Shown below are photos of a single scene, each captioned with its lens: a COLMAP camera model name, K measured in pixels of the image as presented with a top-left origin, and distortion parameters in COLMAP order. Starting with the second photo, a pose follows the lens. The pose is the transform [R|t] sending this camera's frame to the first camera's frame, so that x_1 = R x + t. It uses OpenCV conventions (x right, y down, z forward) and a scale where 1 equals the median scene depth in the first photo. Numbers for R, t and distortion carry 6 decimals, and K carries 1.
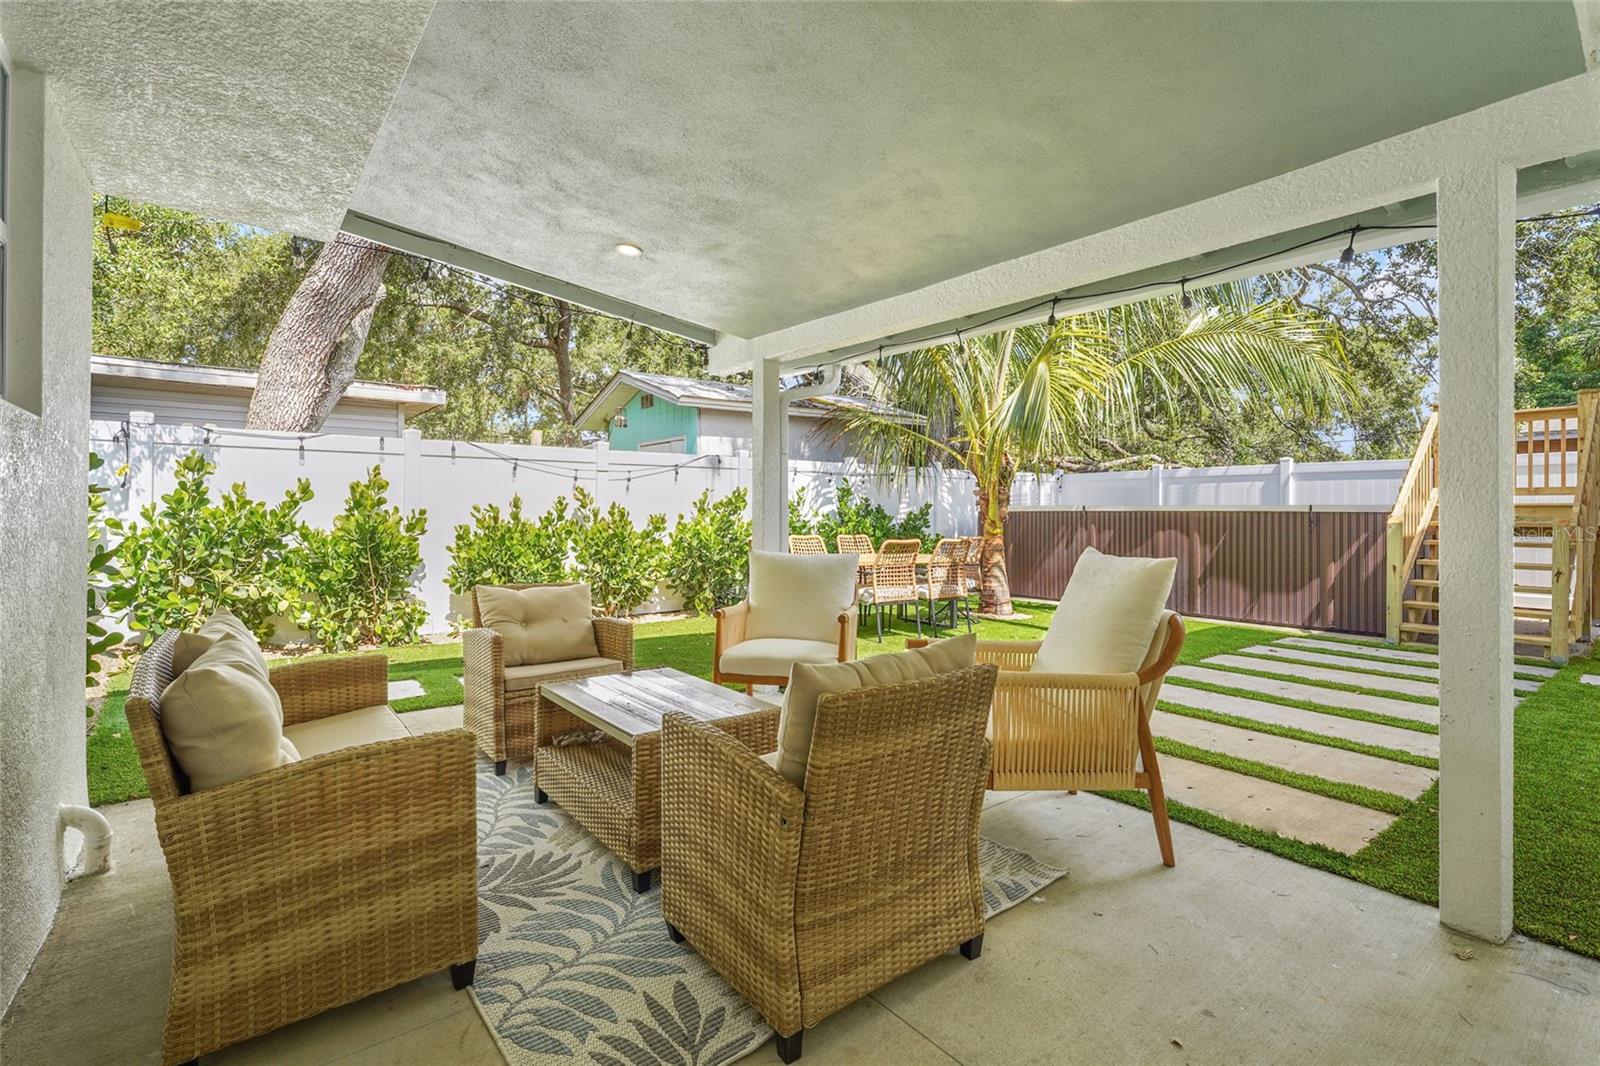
lens RADIAL K [[710.0, 0, 808.2], [0, 710.0, 510.2], [0, 0, 1]] dist [-0.003821, -0.000681]
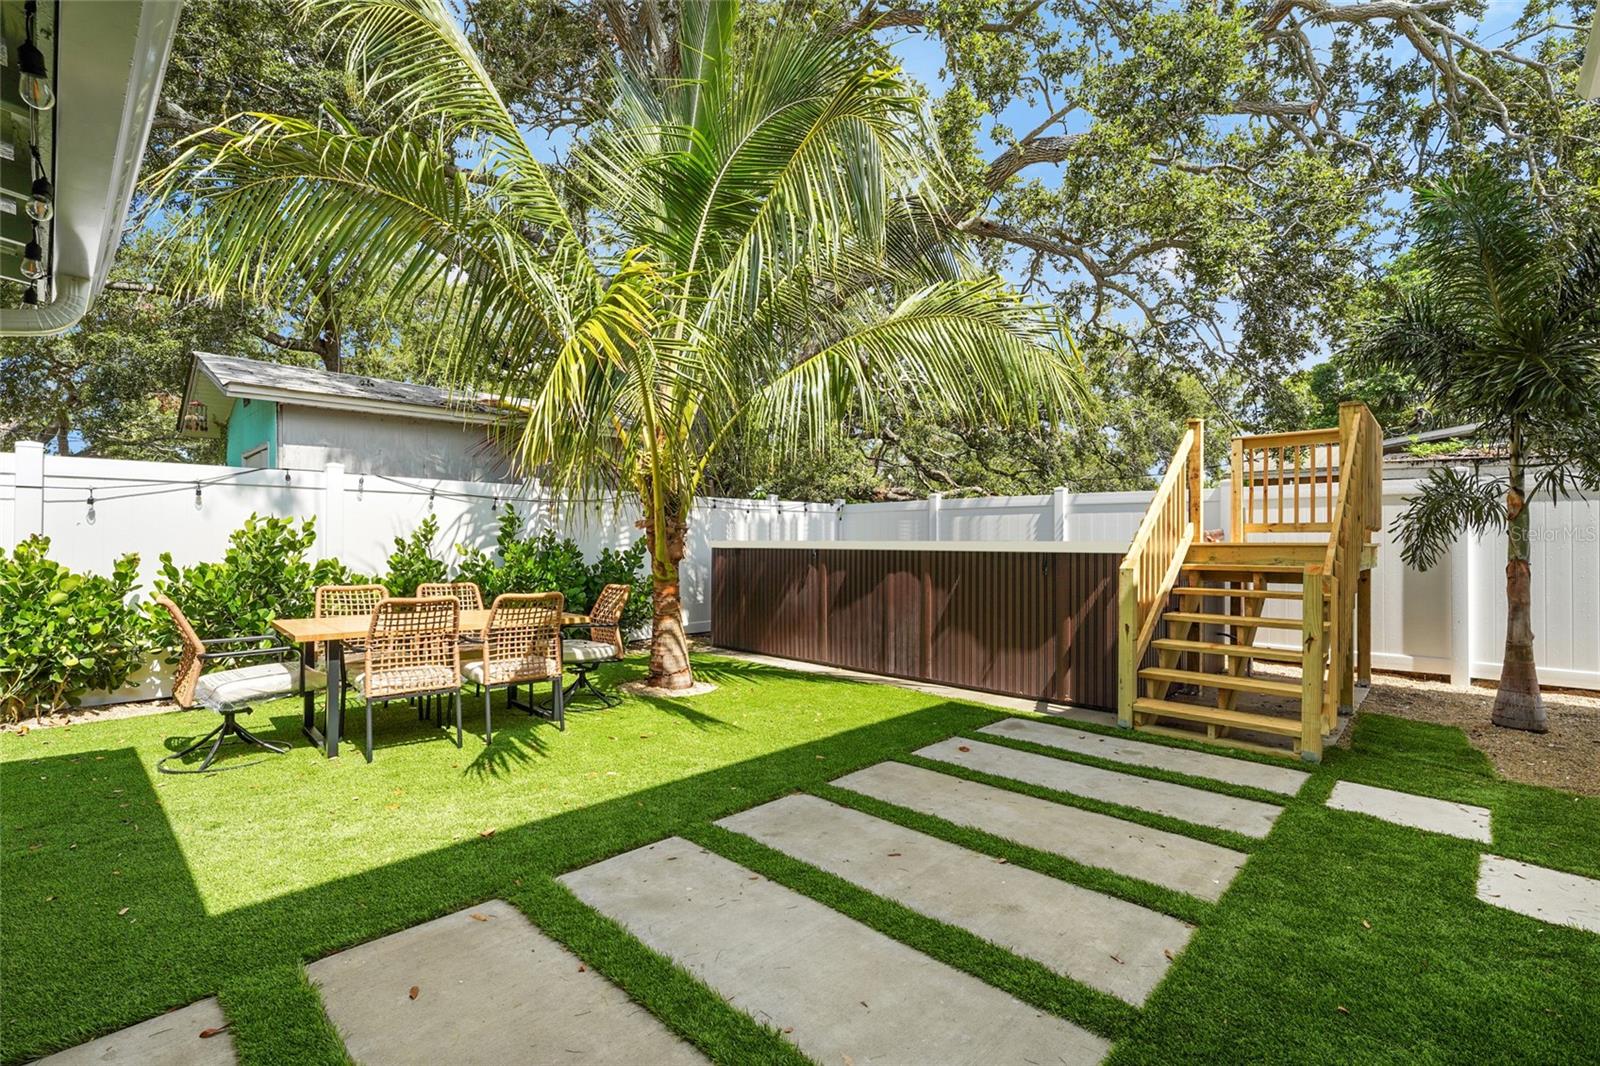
lens RADIAL K [[710.0, 0, 803.8], [0, 710.0, 536.7], [0, 0, 1]] dist [-0.003821, -0.000681]
pose [[0.987551, 0.003918, 0.157249, 0.296167], [-0.002666, 0.999963, -0.008175, -0.007172], [-0.157275, 0.007654, 0.987525, 0.245560]]
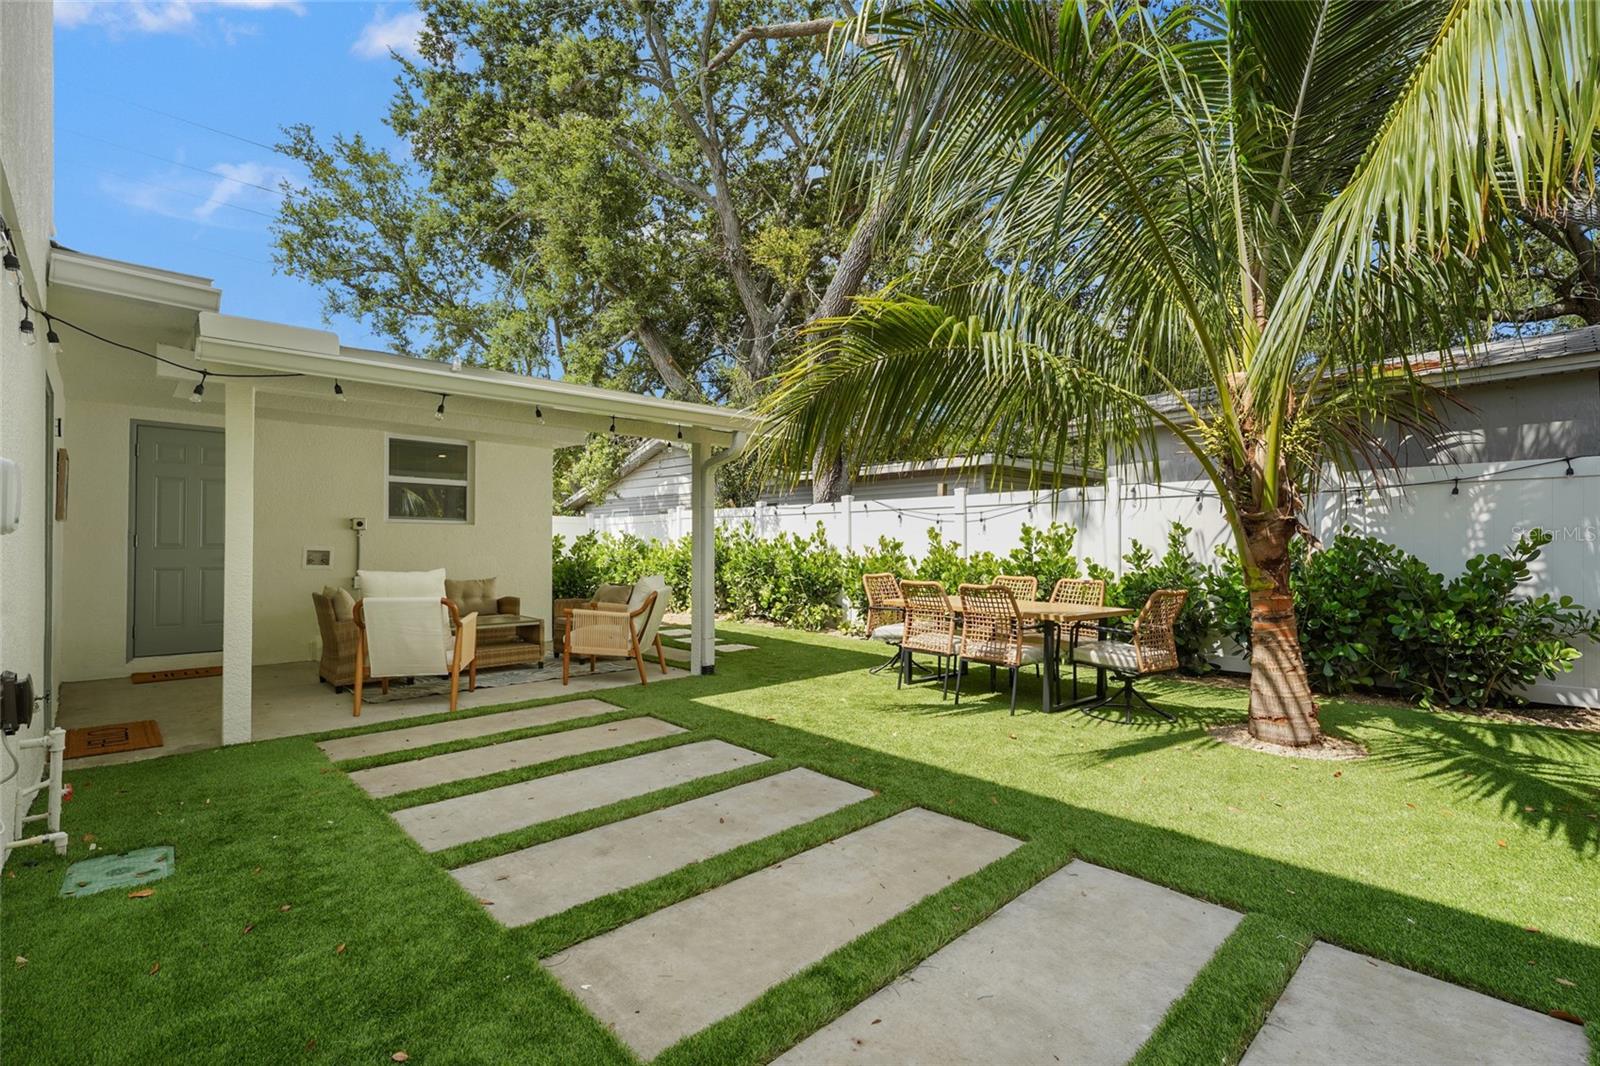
lens RADIAL K [[710.0, 0, 804.7], [0, 710.0, 539.2], [0, 0, 1]] dist [-0.003821, -0.000681]
pose [[0.127327, -0.007868, -0.991830, 0.740517], [-0.001359, 0.999966, -0.008107, -0.004062], [0.991860, 0.002380, 0.127312, 0.549366]]
